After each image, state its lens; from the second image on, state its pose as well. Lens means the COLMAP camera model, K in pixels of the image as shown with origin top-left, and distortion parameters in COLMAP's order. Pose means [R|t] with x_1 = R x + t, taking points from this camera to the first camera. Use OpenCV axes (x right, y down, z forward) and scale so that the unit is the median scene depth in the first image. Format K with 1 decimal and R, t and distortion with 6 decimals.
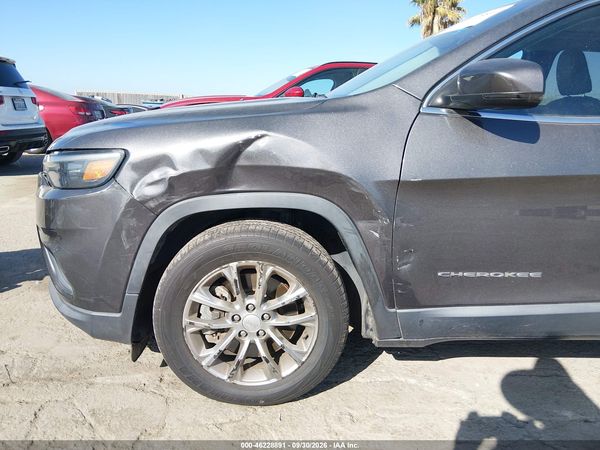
lens RADIAL K [[458.9, 0, 300.4], [0, 458.9, 224.1], [0, 0, 1]] dist [0.056270, -0.107683]
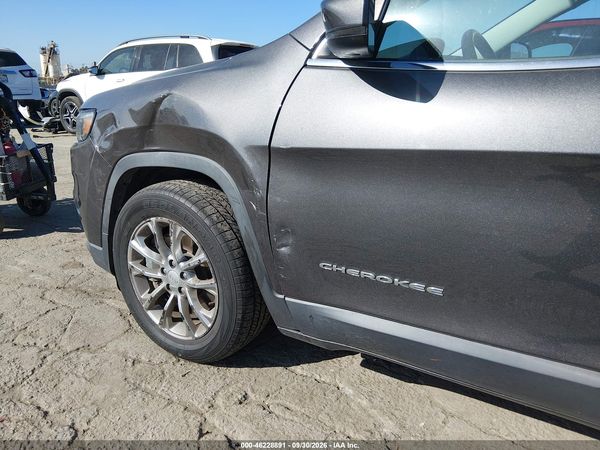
lens RADIAL K [[458.9, 0, 295.1], [0, 458.9, 227.9], [0, 0, 1]] dist [0.056270, -0.107683]
pose [[0.824291, 0.145154, -0.547243, 0.687839], [-0.118511, 0.989400, 0.083925, -0.020118], [0.553624, -0.004325, 0.832756, 0.282842]]
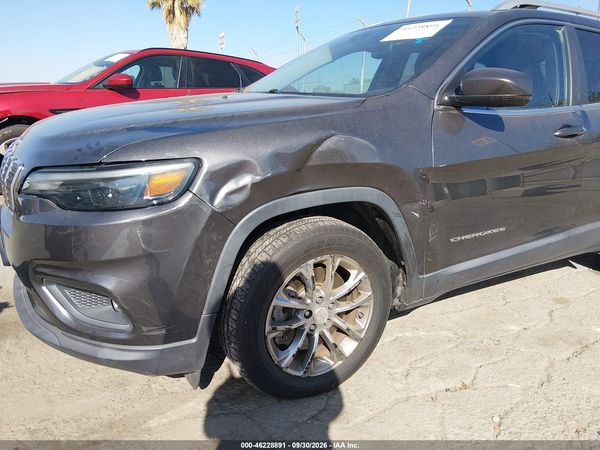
lens RADIAL K [[458.9, 0, 298.8], [0, 458.9, 223.2], [0, 0, 1]] dist [0.056270, -0.107683]
pose [[0.865889, -0.138990, 0.480539, -0.631529], [0.125034, 0.990268, 0.061121, -0.062897], [-0.484357, 0.007160, 0.874841, 0.107640]]
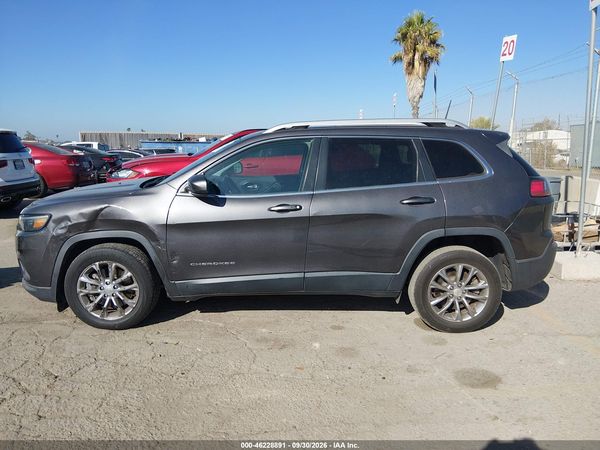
lens RADIAL K [[458.9, 0, 303.4], [0, 458.9, 221.4], [0, 0, 1]] dist [0.056270, -0.107683]
pose [[0.999525, -0.029332, -0.009468, 0.859389], [0.028638, 0.997374, -0.066519, 0.062133], [0.011394, 0.066216, 0.997740, -1.223066]]
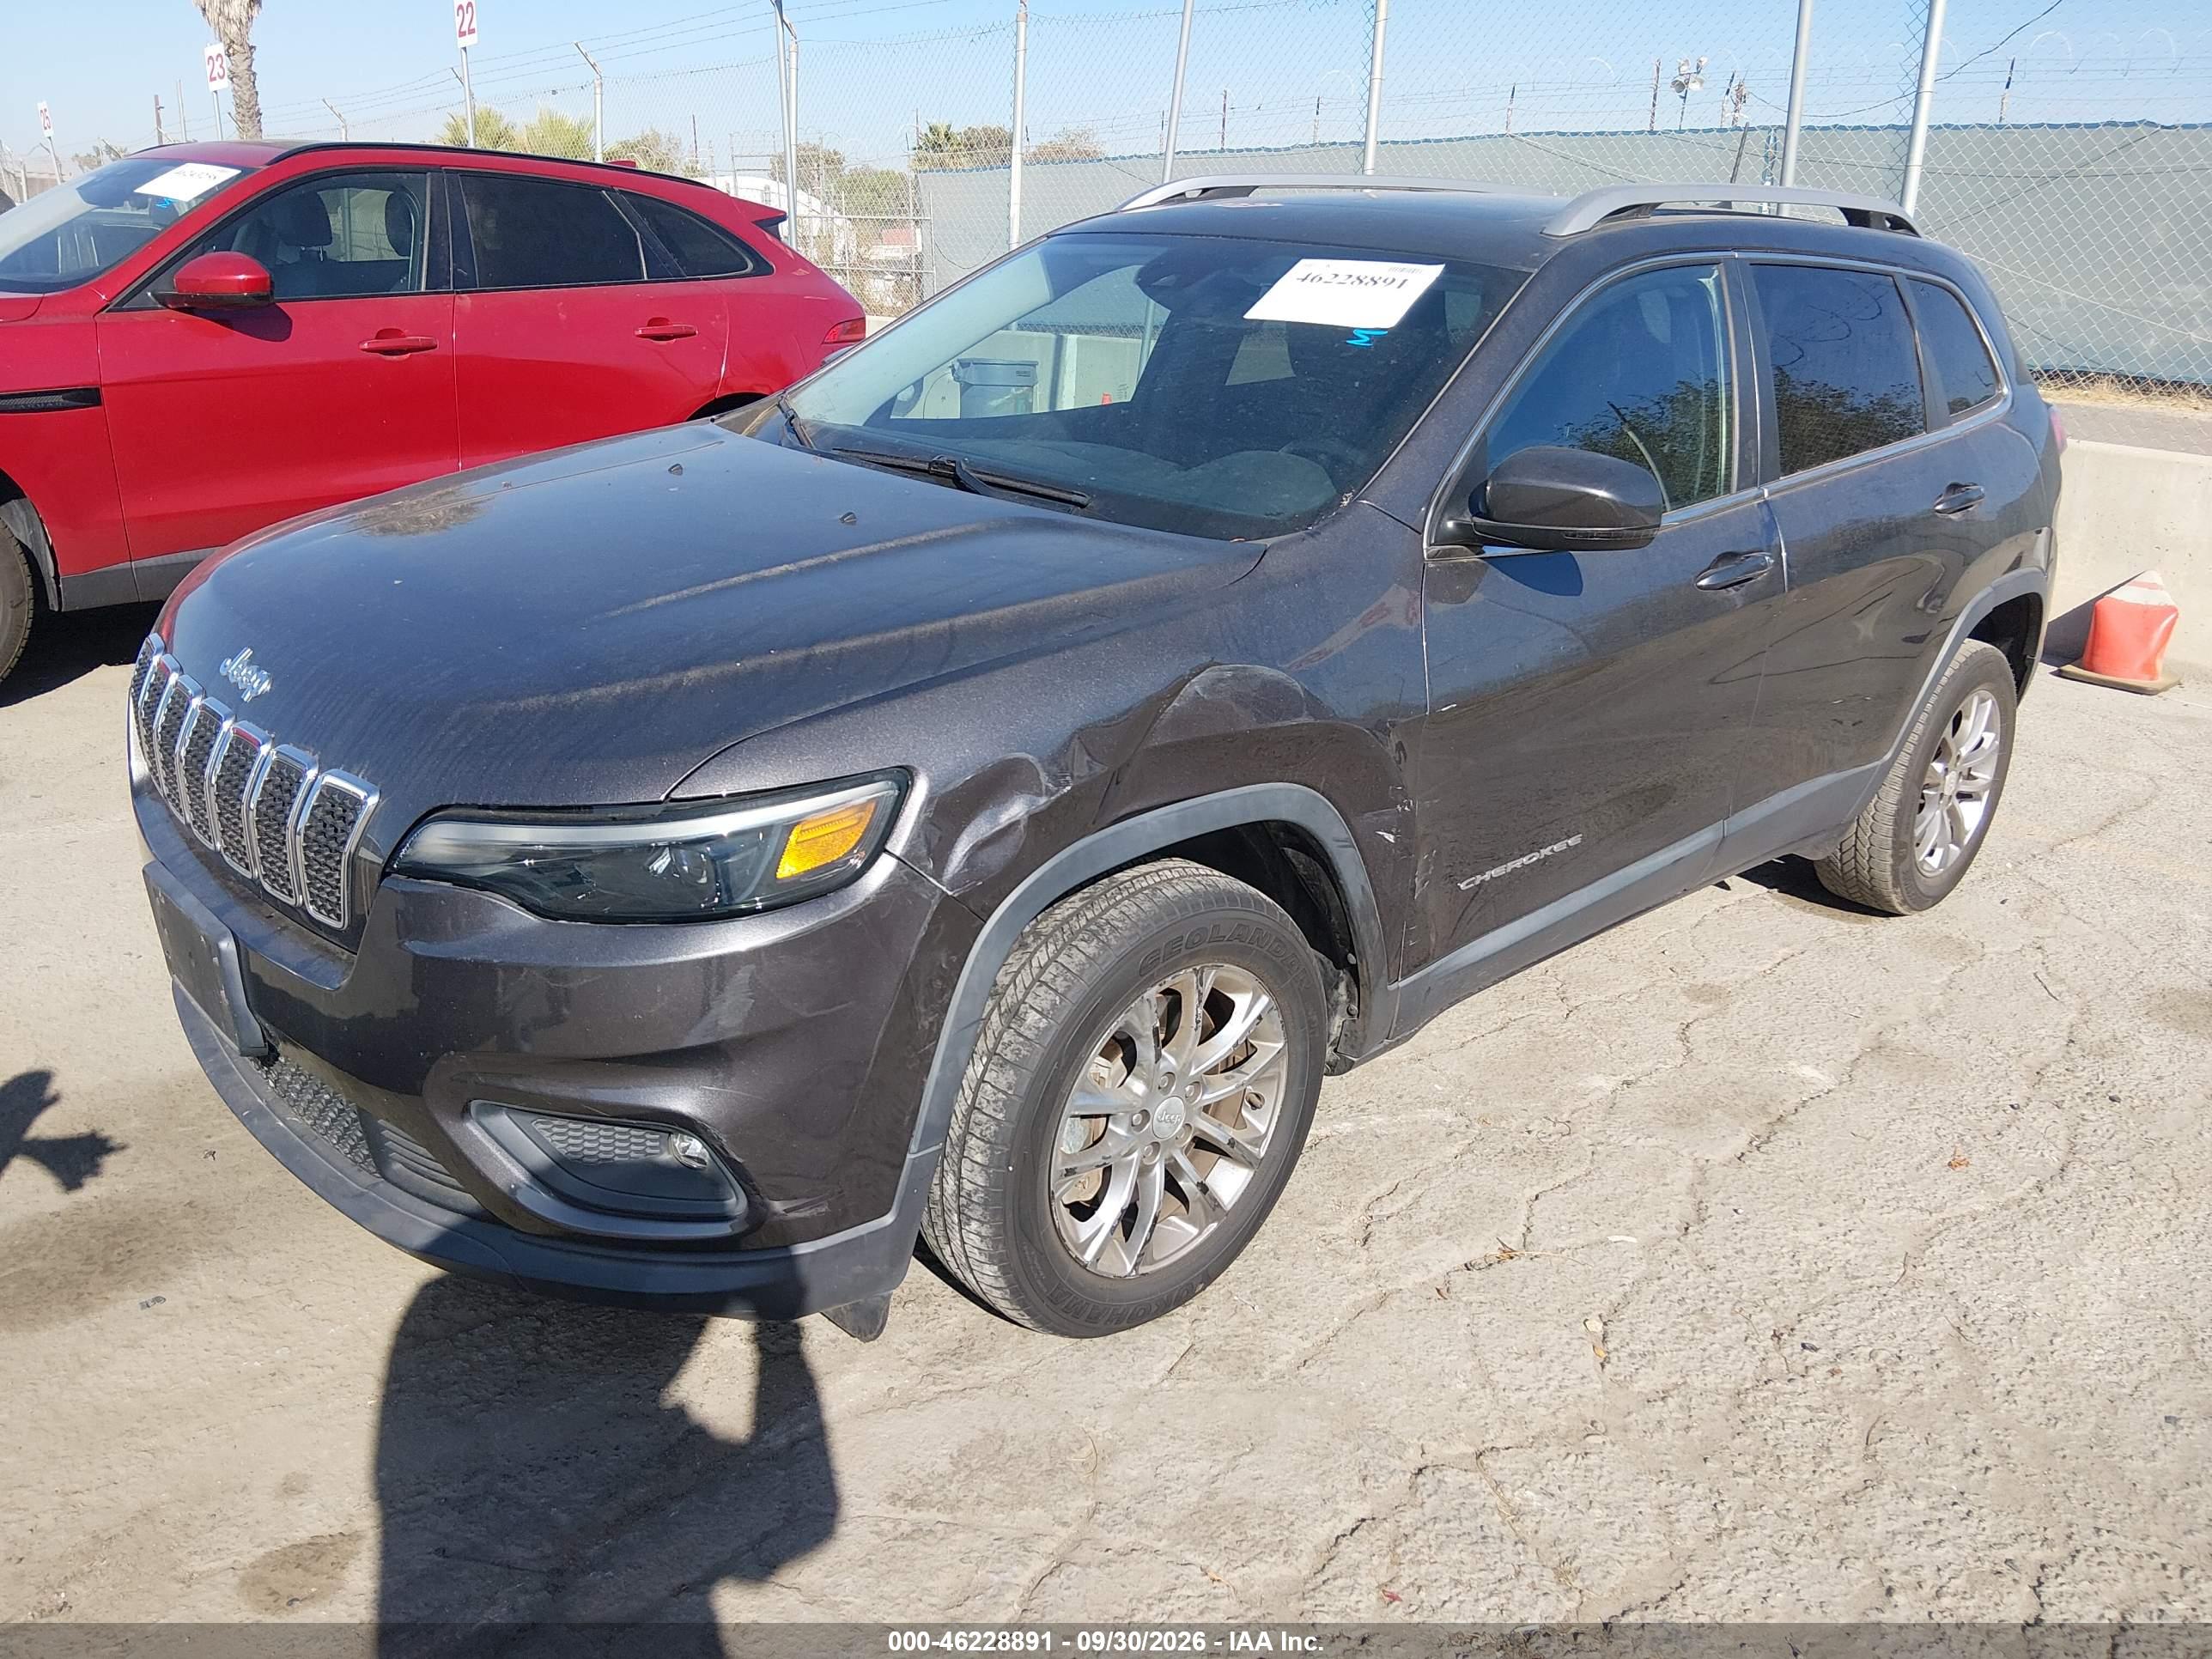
lens RADIAL K [[1691.9, 0, 1108.4], [0, 1691.9, 814.1], [0, 0, 1]] dist [0.056270, -0.107683]
pose [[0.740305, -0.223710, 0.633958, -1.046434], [0.145859, 0.973995, 0.173374, -0.314550], [-0.656258, -0.035882, 0.753683, -0.082400]]
